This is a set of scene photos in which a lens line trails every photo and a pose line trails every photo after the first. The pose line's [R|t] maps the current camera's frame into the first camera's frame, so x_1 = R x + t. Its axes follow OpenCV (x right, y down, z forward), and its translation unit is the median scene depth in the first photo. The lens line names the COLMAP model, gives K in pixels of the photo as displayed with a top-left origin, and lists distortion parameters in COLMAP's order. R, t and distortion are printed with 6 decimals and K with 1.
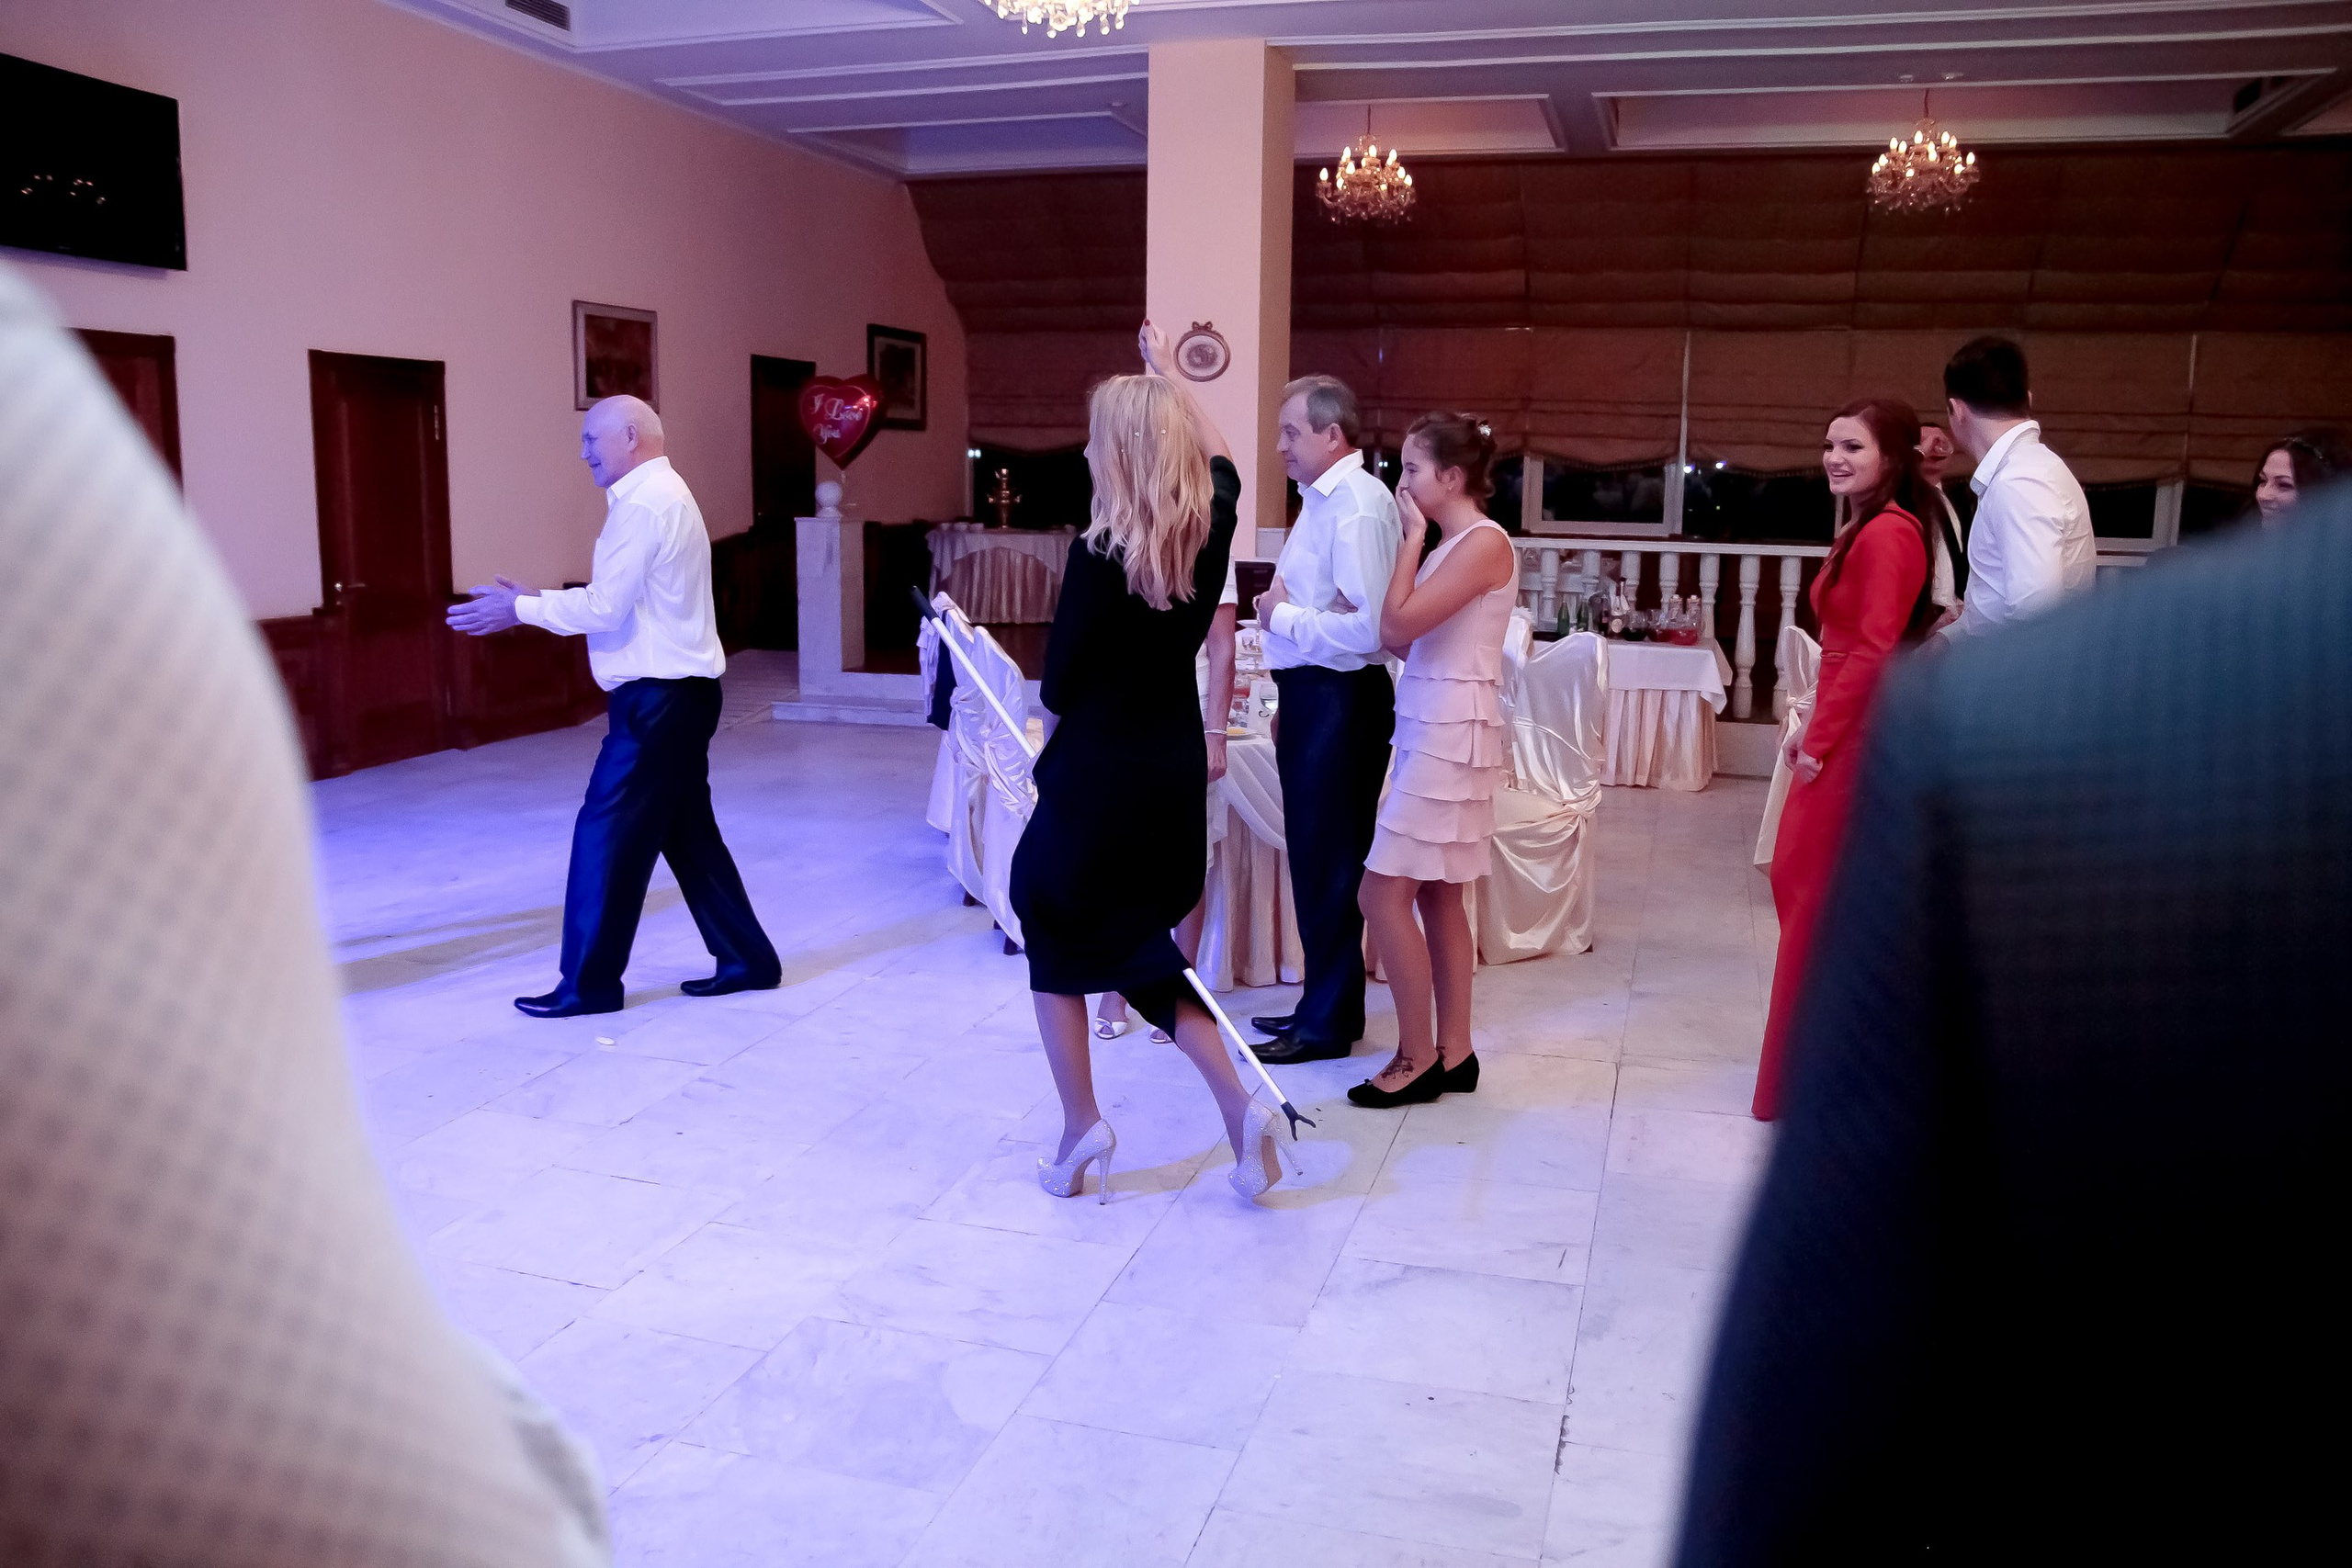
lens RADIAL K [[1788.7, 0, 1174.4], [0, 1788.7, 796.9], [0, 0, 1]] dist [-0.135389, 0.113311]
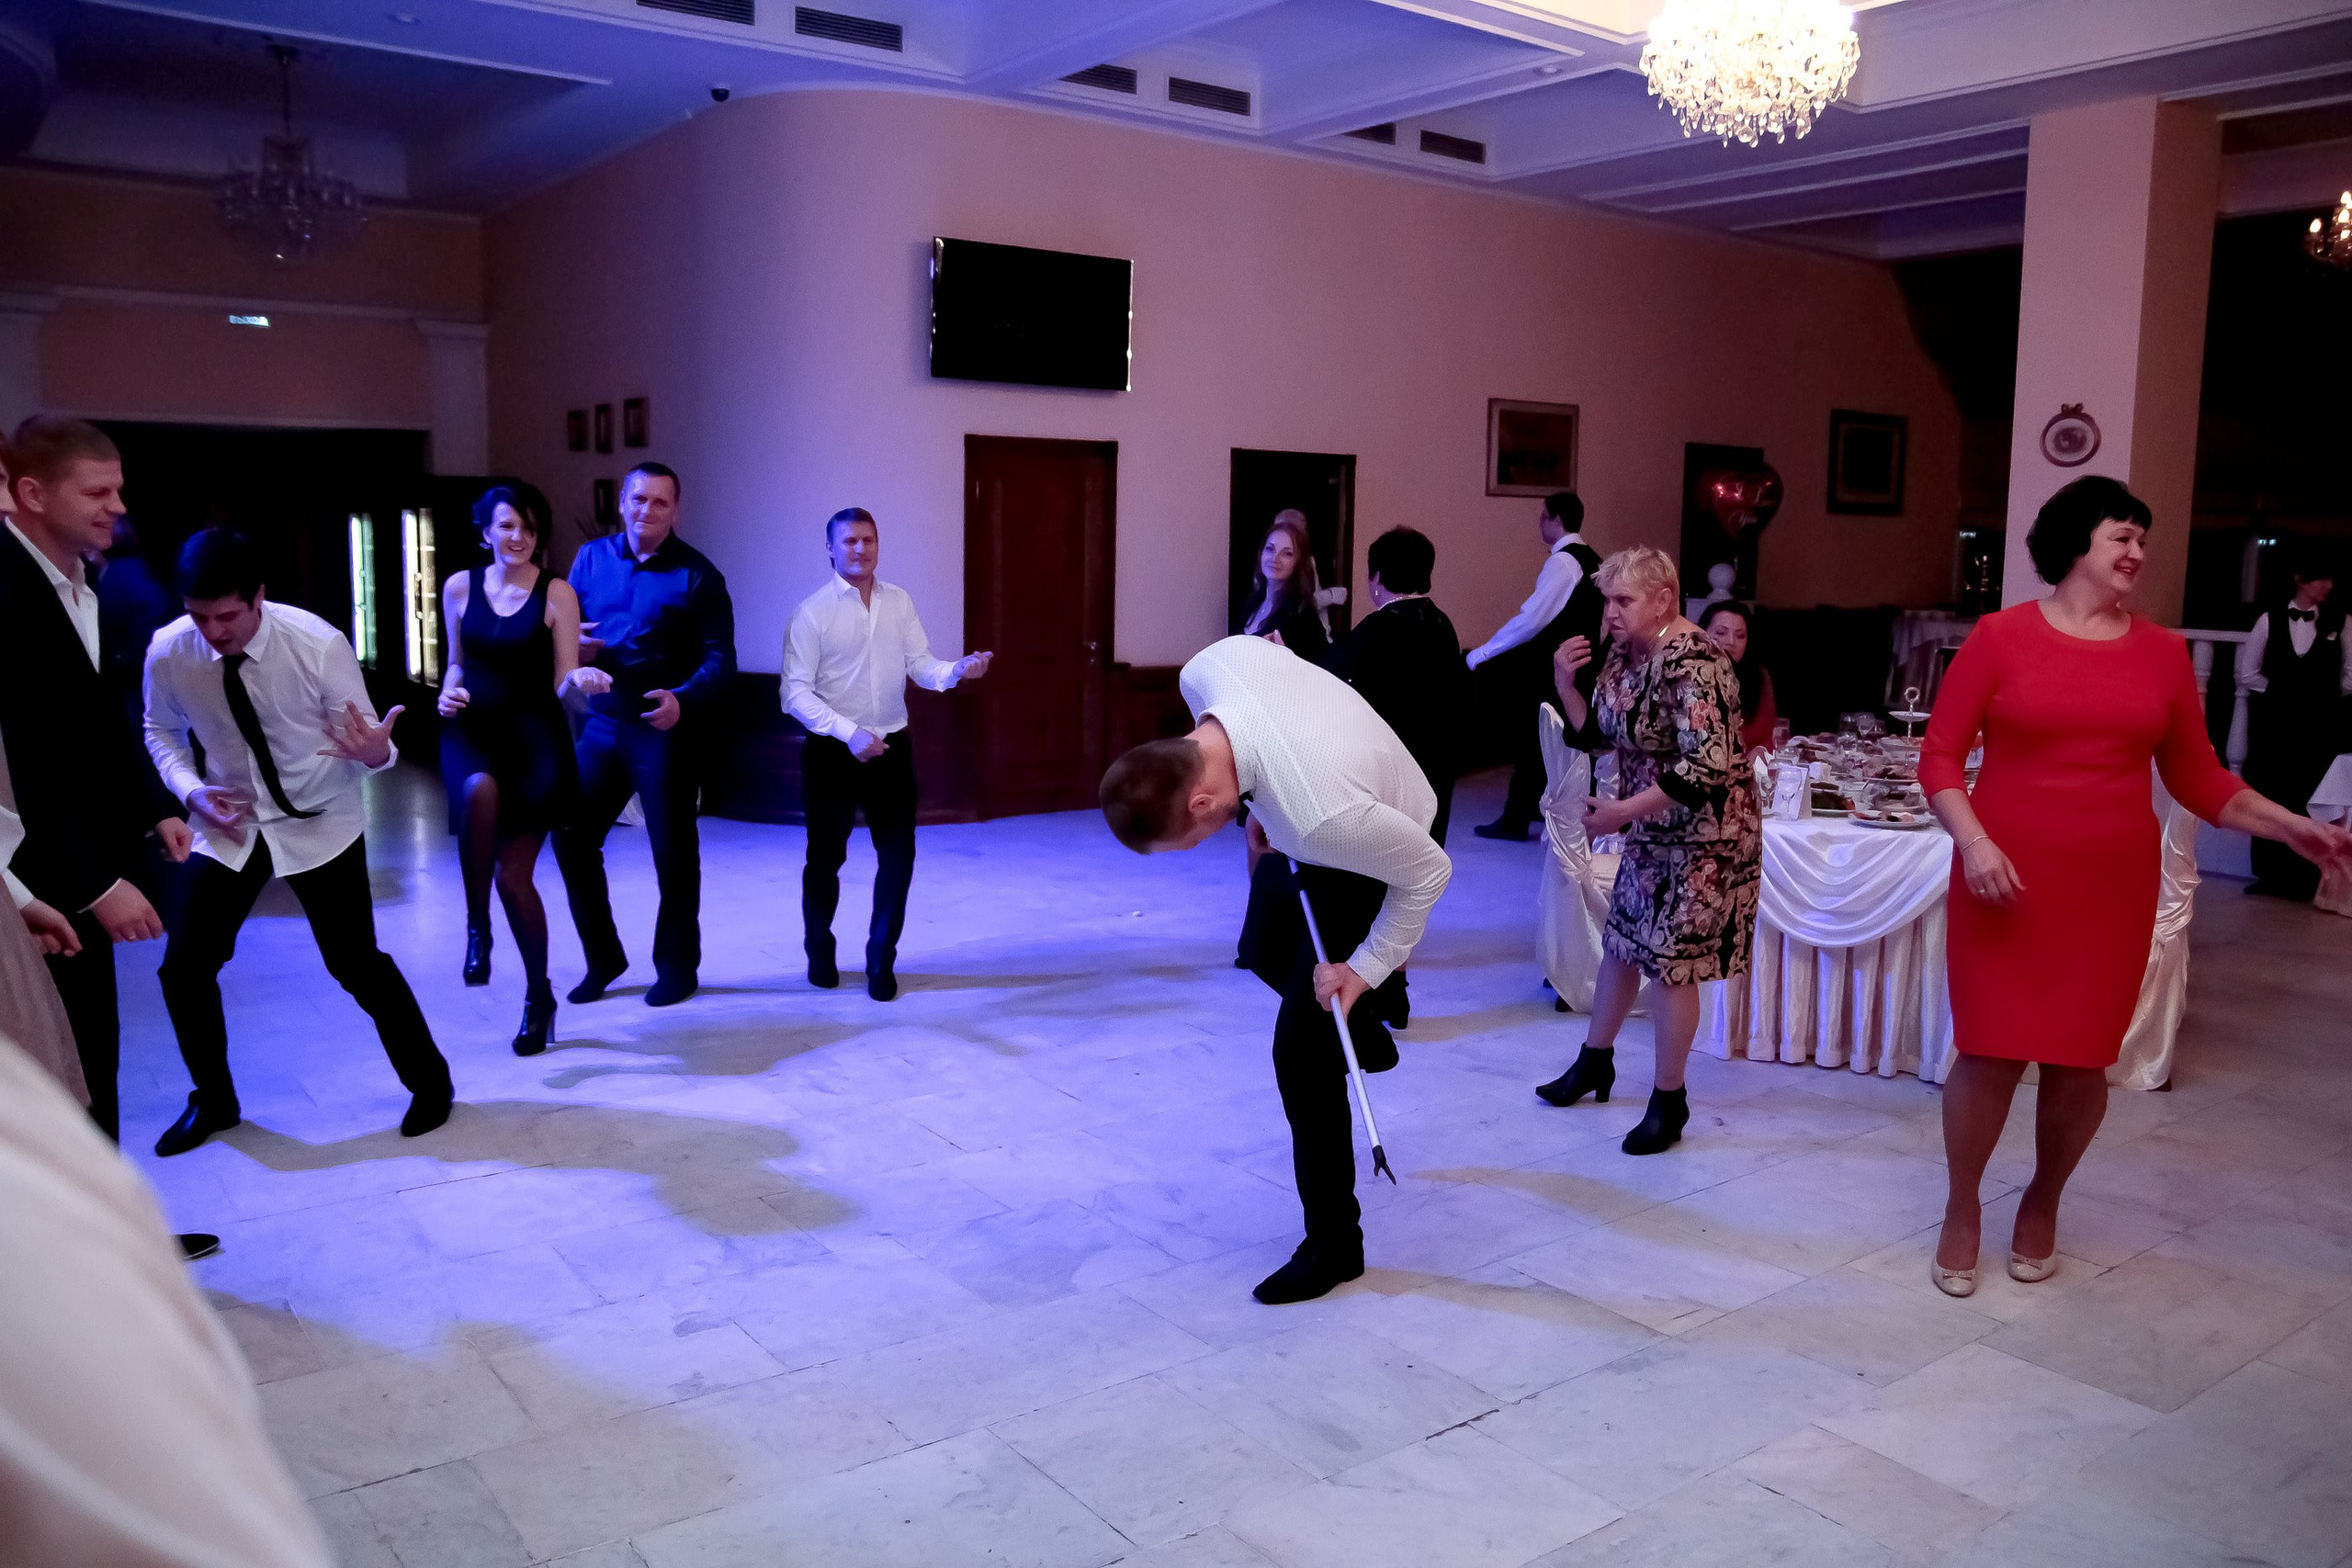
lens RADIAL K [[1792.9, 0, 1174.1], [0, 1792.9, 797.9], [0, 0, 1]] dist [-0.136772, 0.115584]
pose [[0.798028, 0.084113, -0.596722, 0.176424], [-0.109767, 0.993935, -0.006693, -0.000340], [0.592540, 0.070841, 0.802420, -0.010360]]
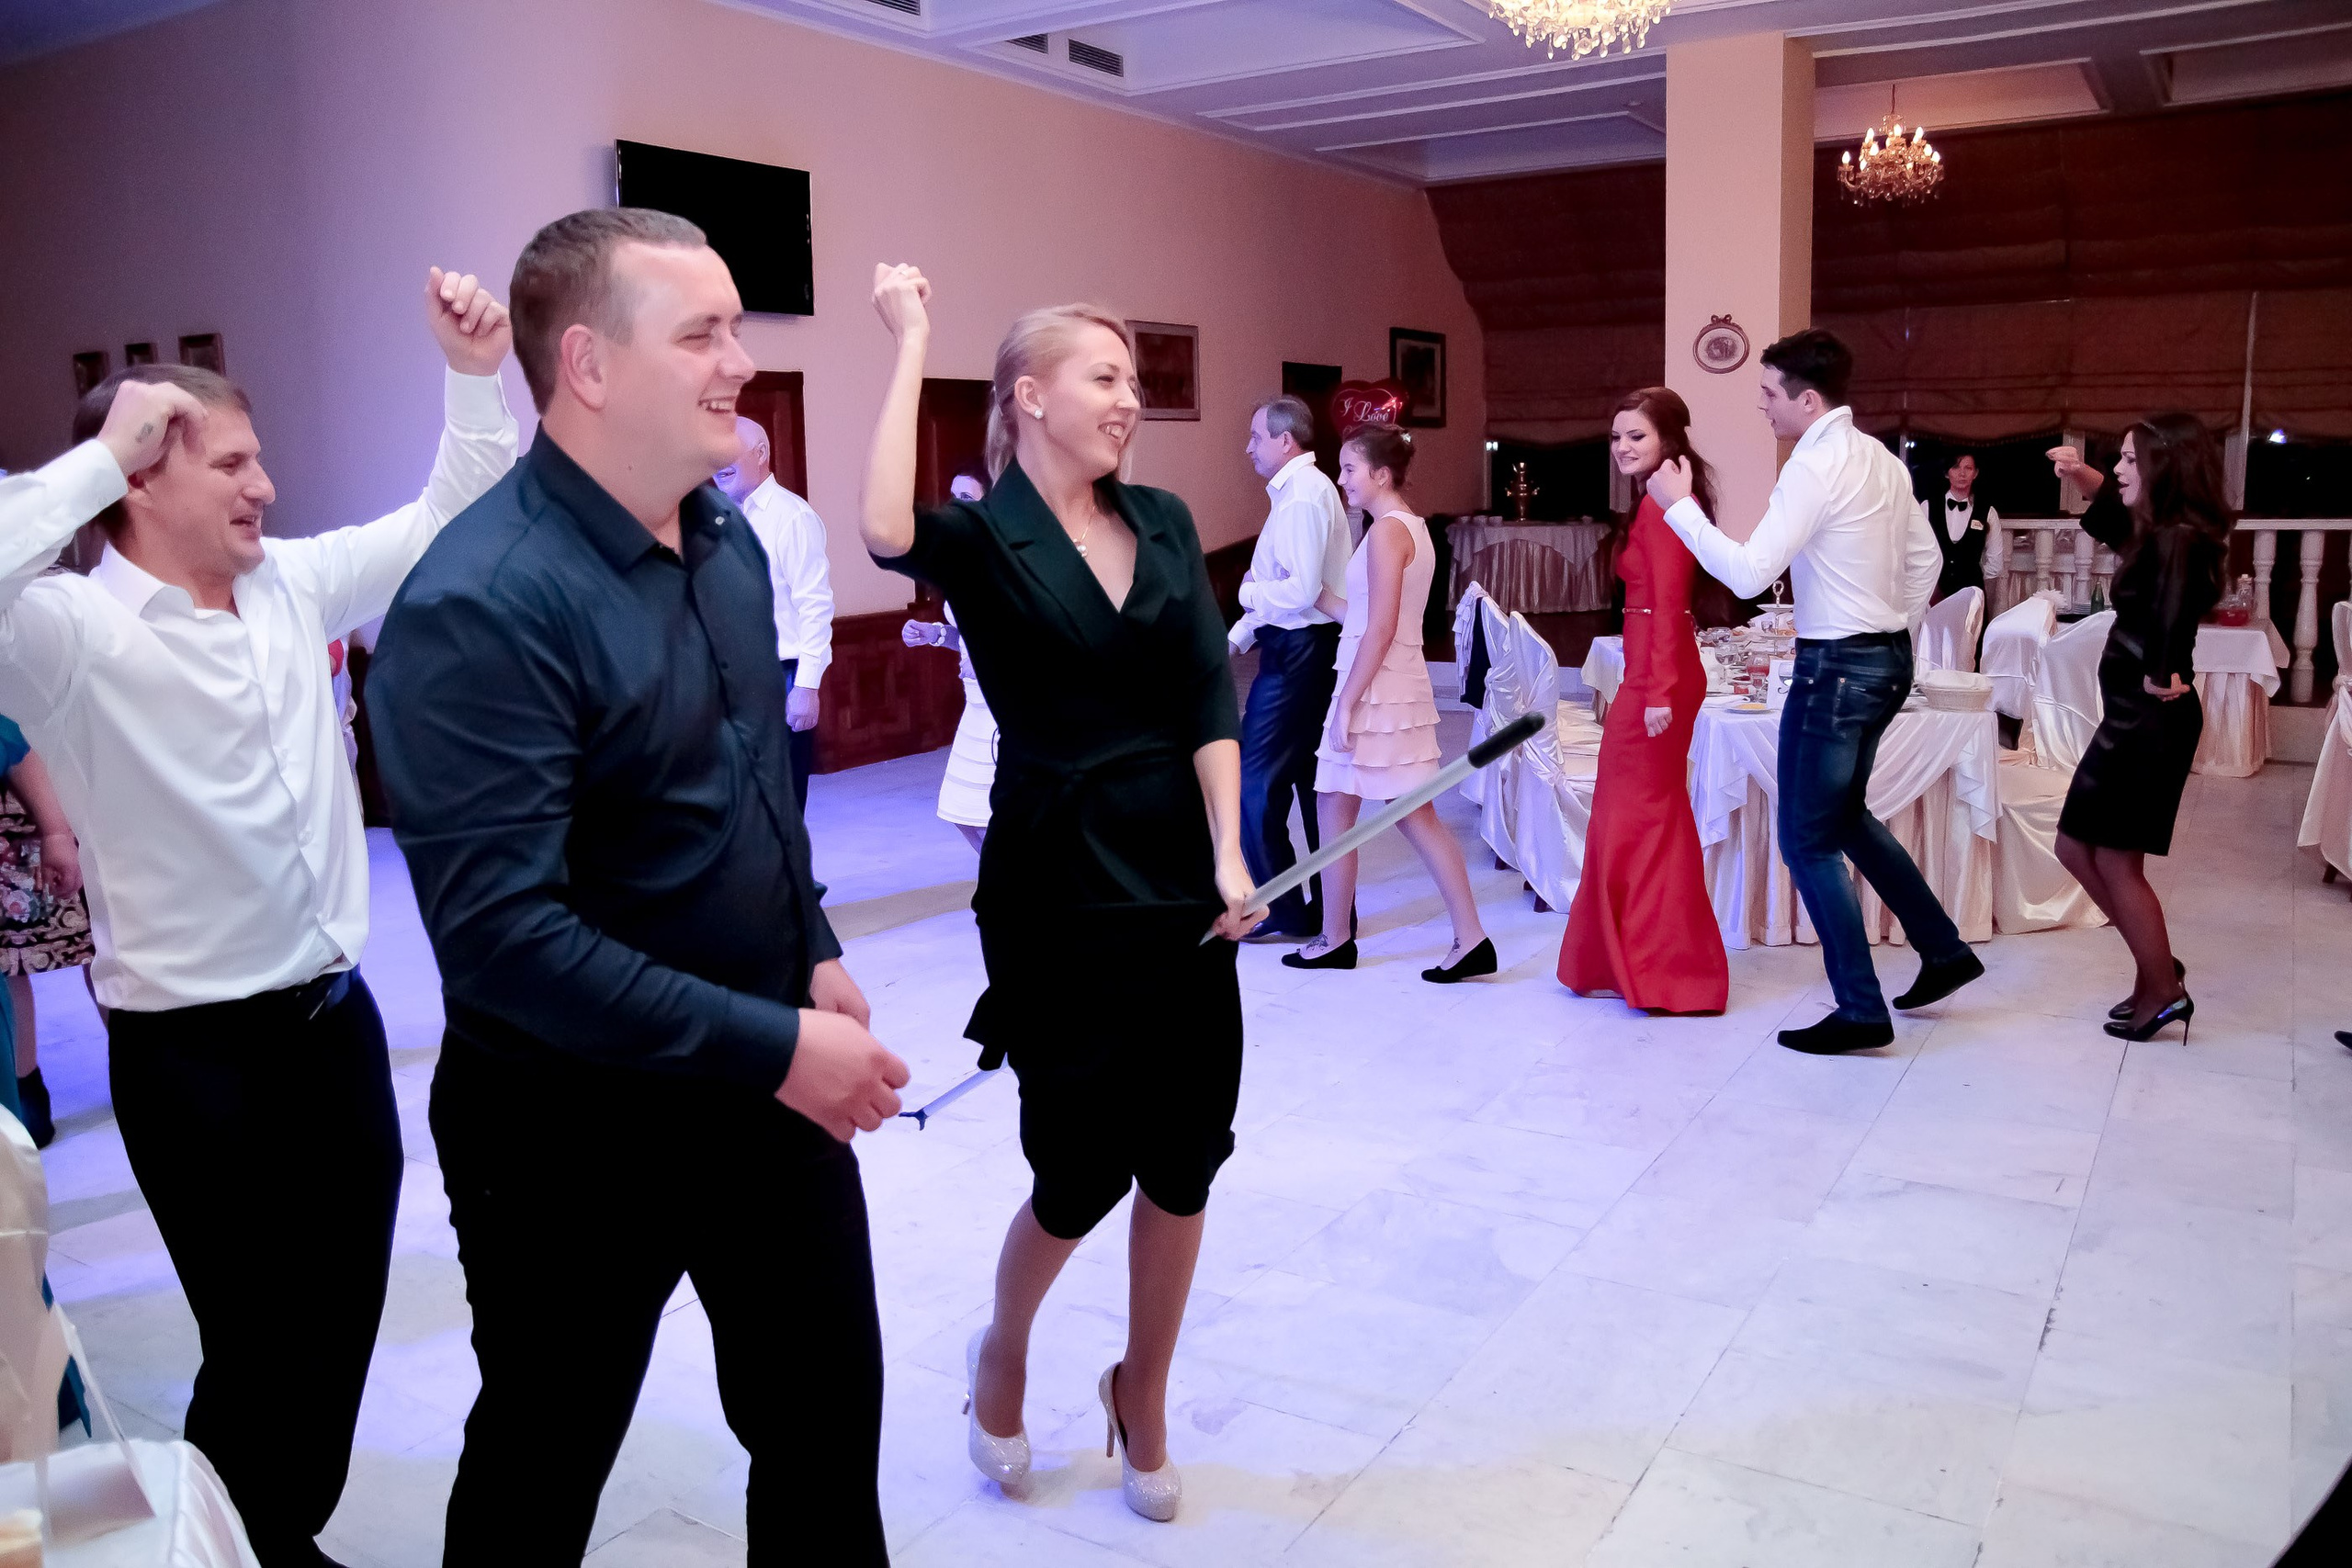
lens RADIAL K [[1792.9, 0, 1174.1], [0, 1792.9, 797.9], [0, 0, 1]] dist [-0.136772, 0.115584]
pose [[0.960710, 0.012494, -0.277273, -0.002841], [-0.011469, 0.999920, 0.005320, 0.007644], [0.277317, -0.001931, 0.960776, -0.053570]]
